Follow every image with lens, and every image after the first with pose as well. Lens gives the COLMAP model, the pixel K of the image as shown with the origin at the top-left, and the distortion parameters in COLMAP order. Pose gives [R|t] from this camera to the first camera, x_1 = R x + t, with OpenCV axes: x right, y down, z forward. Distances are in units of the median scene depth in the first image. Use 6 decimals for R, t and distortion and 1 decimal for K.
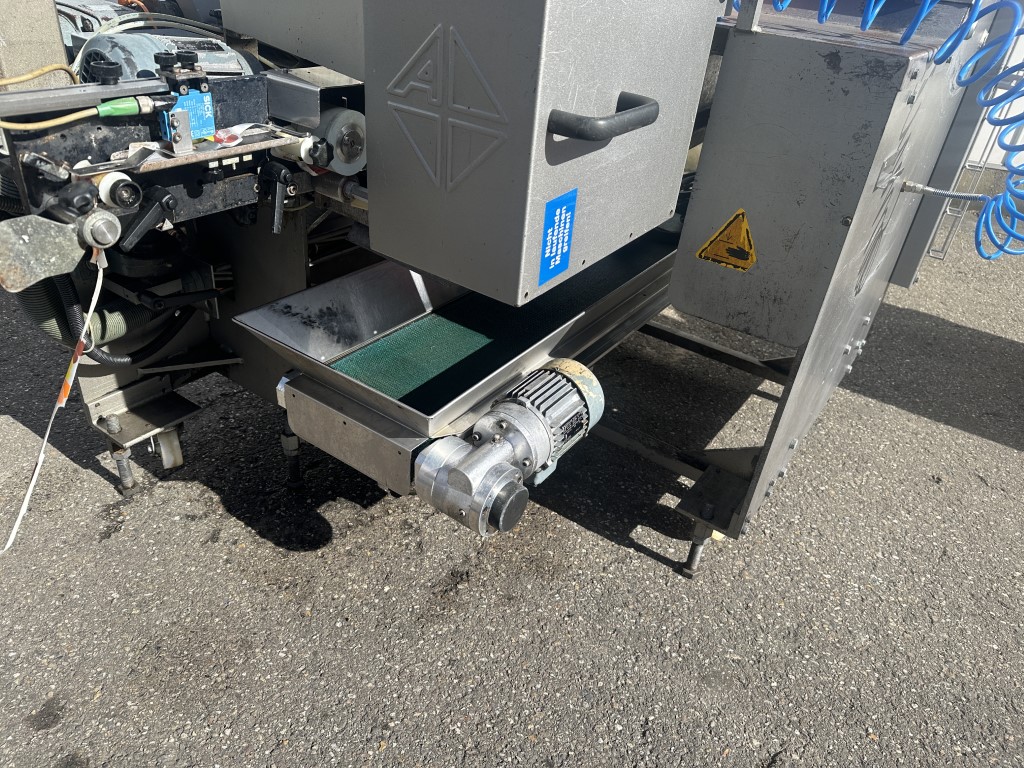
lens RADIAL K [[709.1, 0, 519.3], [0, 709.1, 391.1], [0, 0, 1]] dist [0.030891, -0.007540]
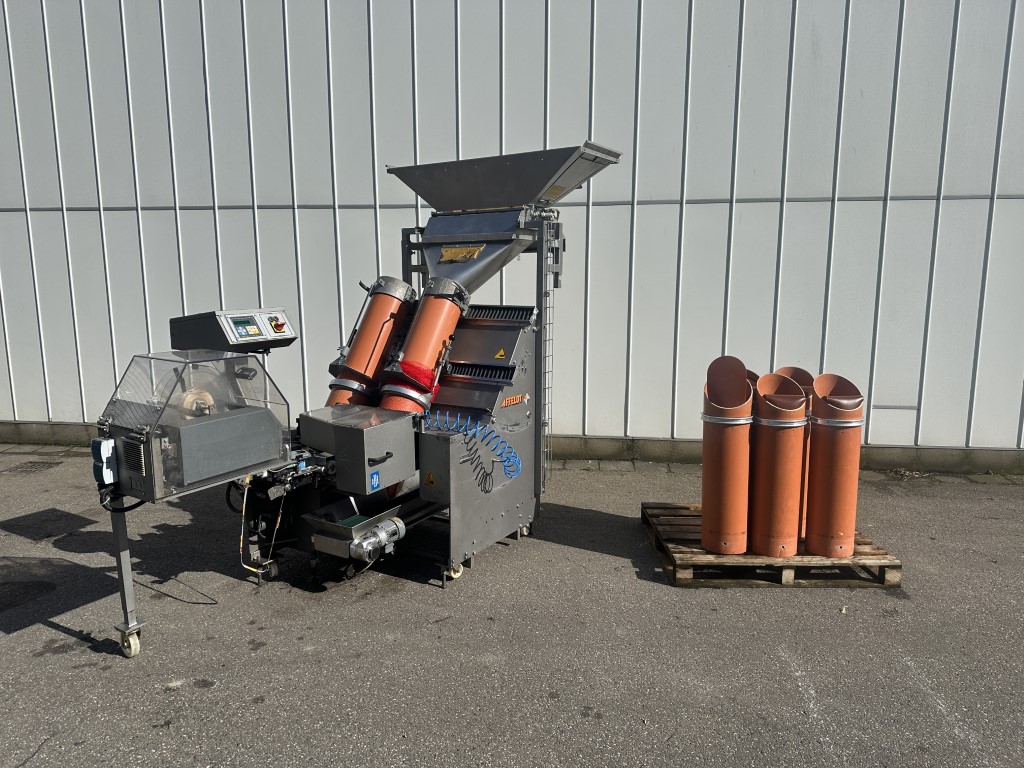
lens RADIAL K [[709.1, 0, 518.2], [0, 709.1, 378.5], [0, 0, 1]] dist [0.030891, -0.007540]
pose [[0.993674, -0.106306, 0.036217, 0.880179], [0.111773, 0.904747, -0.411023, 1.195582], [0.010927, 0.412471, 0.910905, -3.525957]]
